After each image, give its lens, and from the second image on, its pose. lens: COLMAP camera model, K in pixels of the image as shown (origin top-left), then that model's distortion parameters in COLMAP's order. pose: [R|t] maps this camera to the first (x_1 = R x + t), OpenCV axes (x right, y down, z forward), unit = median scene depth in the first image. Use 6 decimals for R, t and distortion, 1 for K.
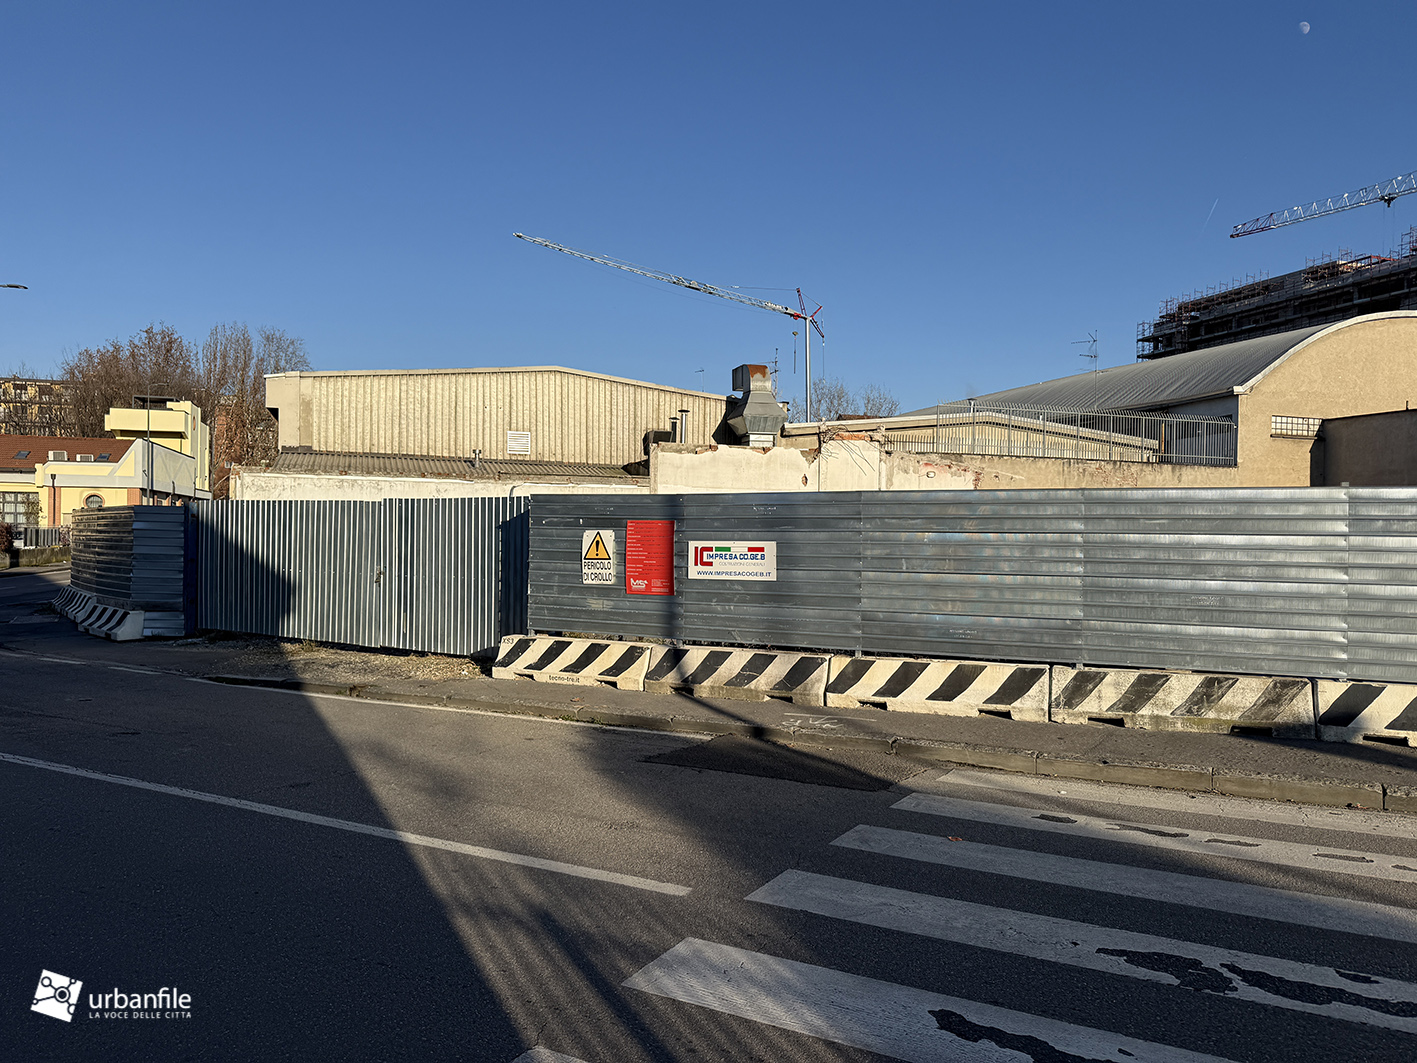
lens RADIAL K [[1008.7, 0, 708.5], [0, 1008.7, 531.5], [0, 0, 1]] dist [0.009398, -0.003440]
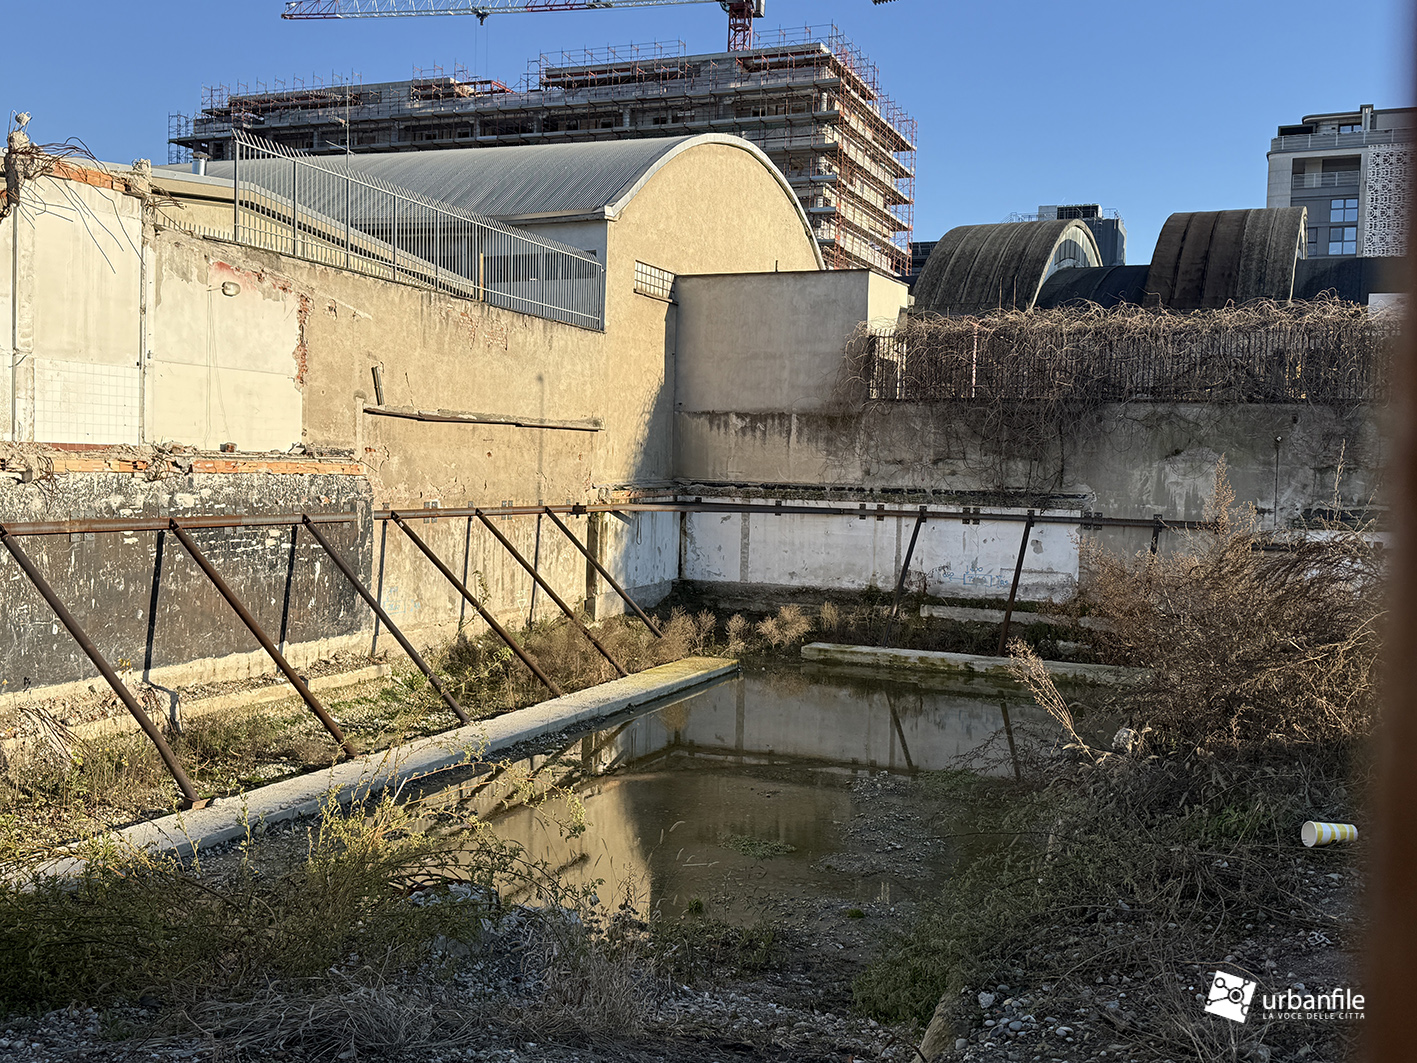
lens RADIAL K [[1392.7, 0, 708.5], [0, 1392.7, 531.5], [0, 0, 1]] dist [0.178559, -0.366667]
pose [[0.663398, -0.028459, 0.747725, -0.482466], [-0.020004, 0.998245, 0.055742, 0.054595], [-0.747999, -0.051937, 0.661664, 1.540117]]
